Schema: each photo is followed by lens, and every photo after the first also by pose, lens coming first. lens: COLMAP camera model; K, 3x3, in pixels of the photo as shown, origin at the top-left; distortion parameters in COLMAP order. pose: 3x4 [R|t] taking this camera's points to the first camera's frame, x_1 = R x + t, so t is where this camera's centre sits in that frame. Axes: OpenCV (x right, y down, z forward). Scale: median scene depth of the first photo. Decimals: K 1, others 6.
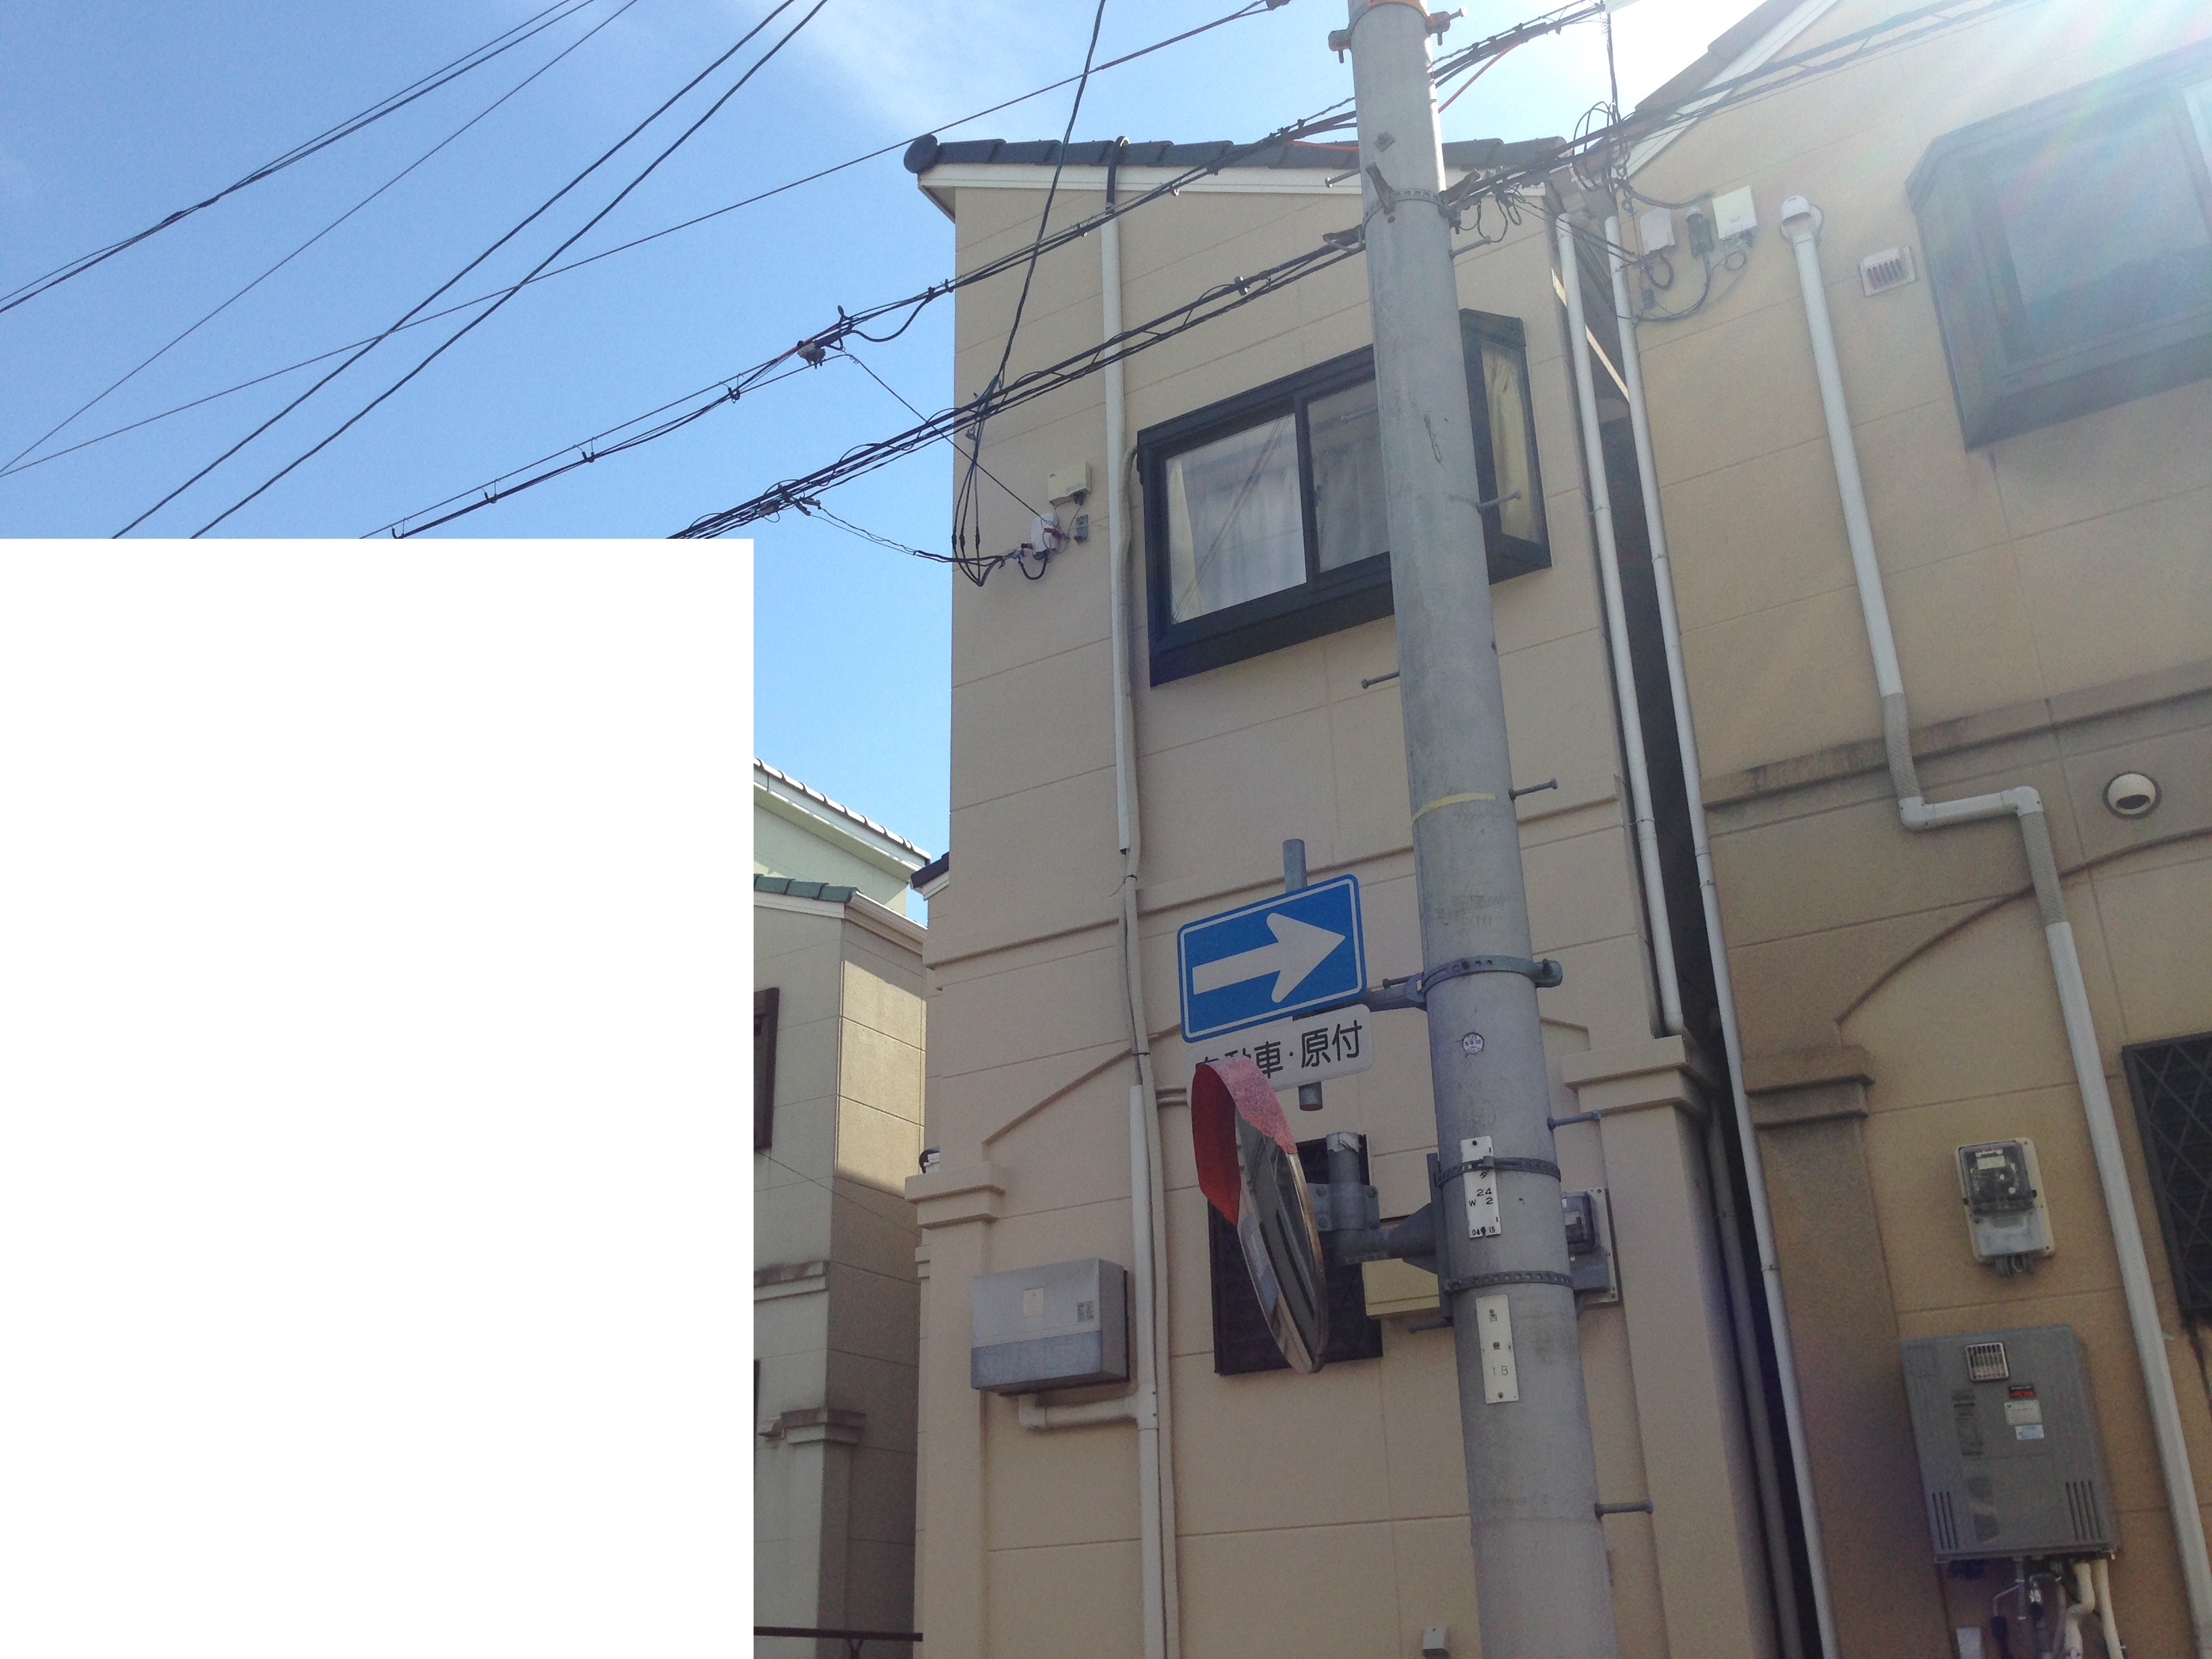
lens RADIAL K [[2043.2, 0, 1107.8], [0, 2043.2, 822.9], [0, 0, 1]] dist [0.140641, -0.263479]
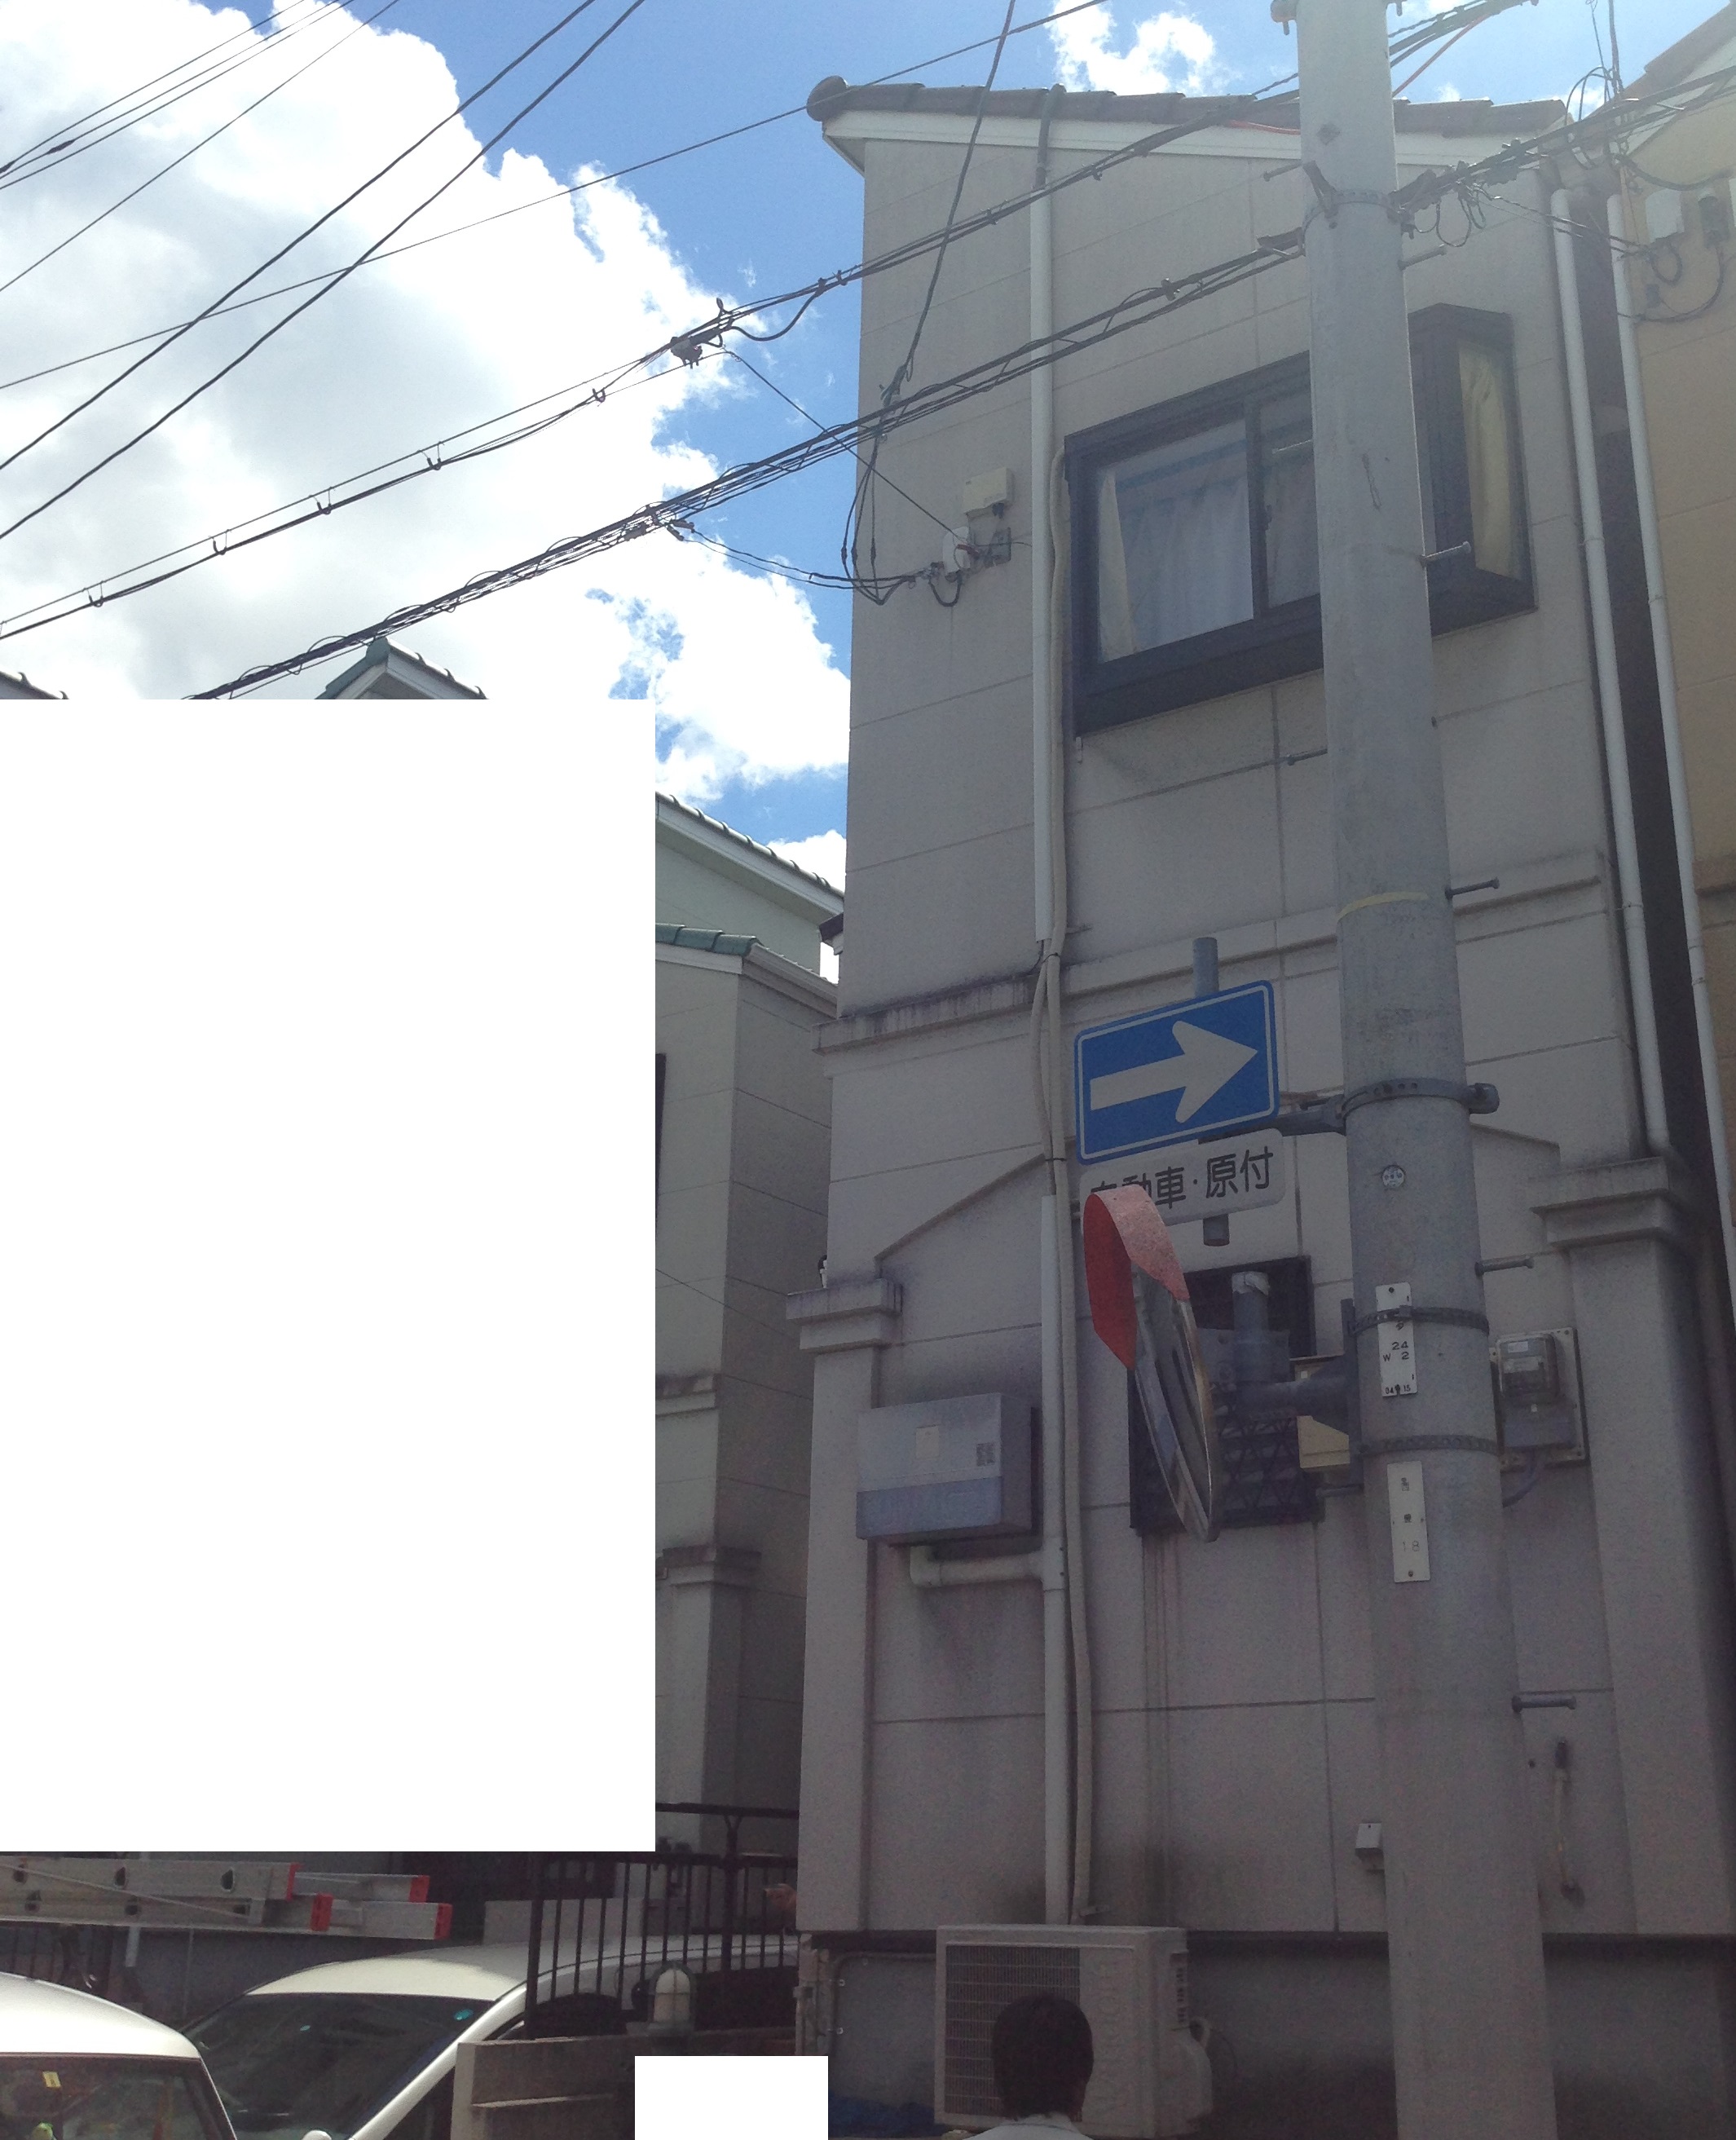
lens RADIAL K [[2476.8, 0, 1000.4], [0, 2476.8, 878.7], [0, 0, 1]] dist [0.132786, -0.184680]
pose [[0.999274, 0.011736, -0.036237, 0.031593], [-0.011053, 0.999759, 0.018992, -0.028219], [0.036451, -0.018578, 0.999163, -0.056255]]
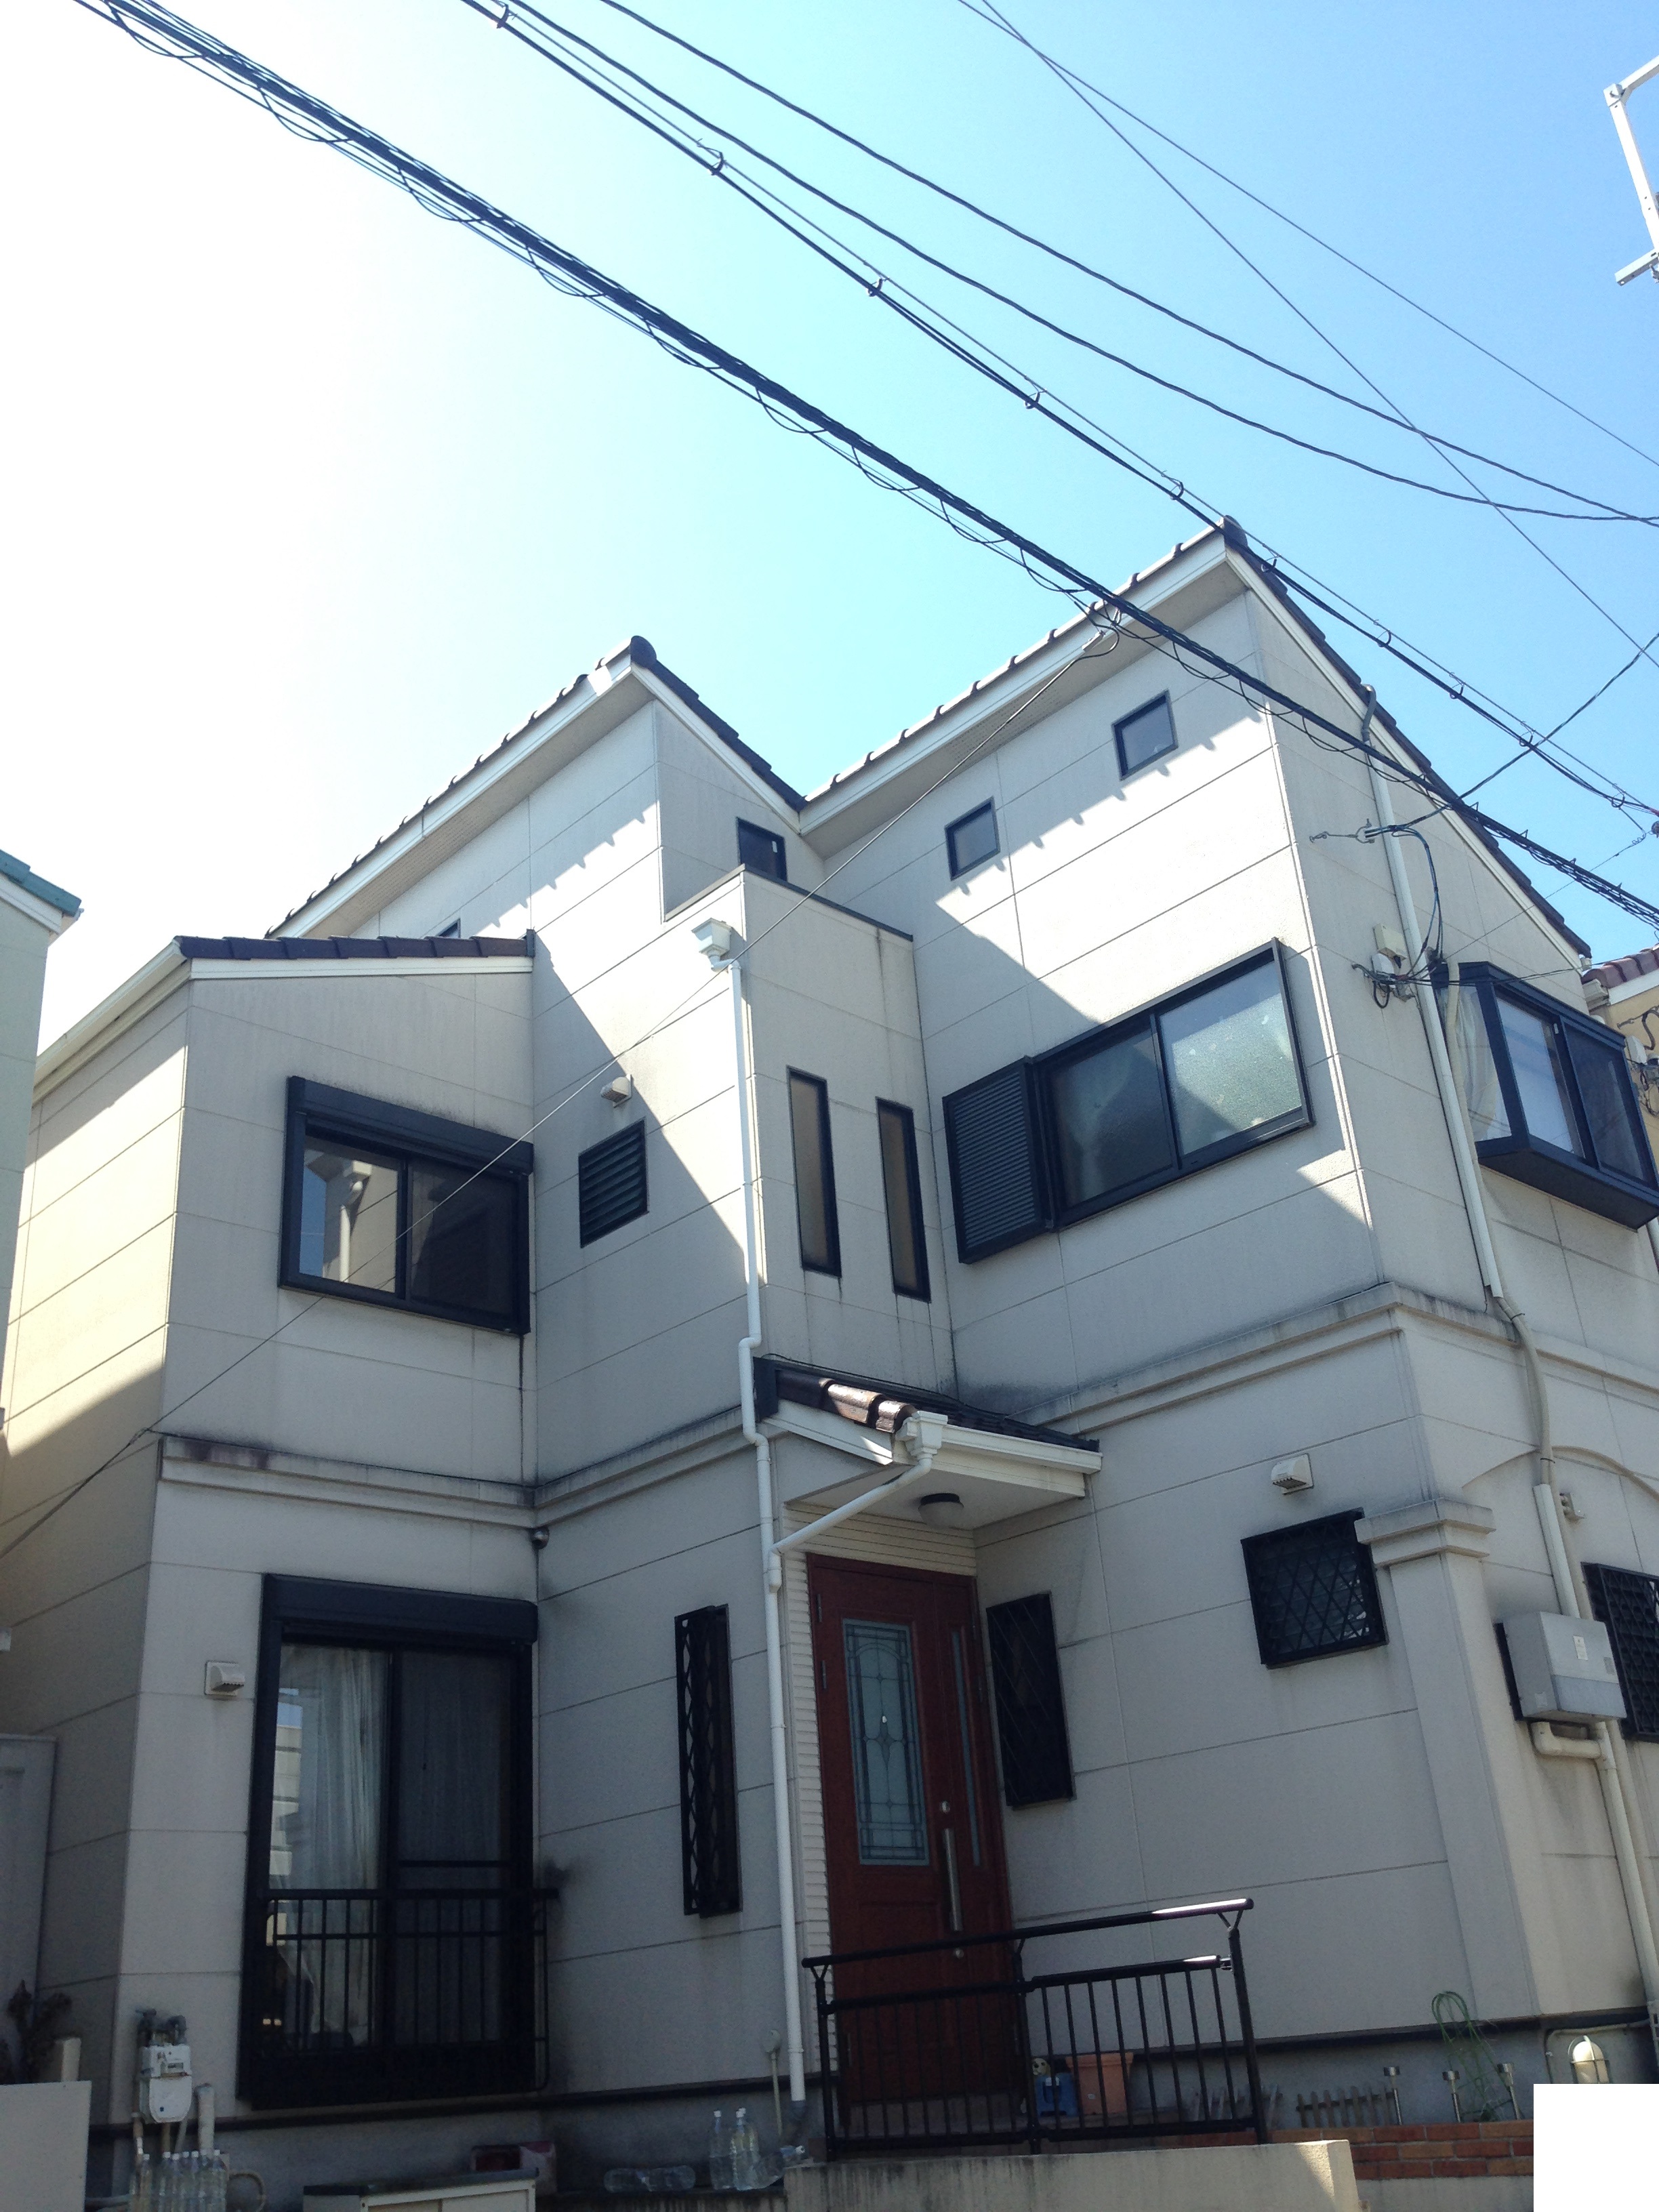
lens RADIAL K [[2043.2, 0, 829.5], [0, 2043.2, 1106.0], [0, 0, 1]] dist [0.140641, -0.263479]
pose [[0.260912, 0.414580, 0.871807, -1.339412], [-0.330731, 0.886823, -0.322741, 0.494978], [-0.906941, -0.204126, 0.368498, 1.042147]]
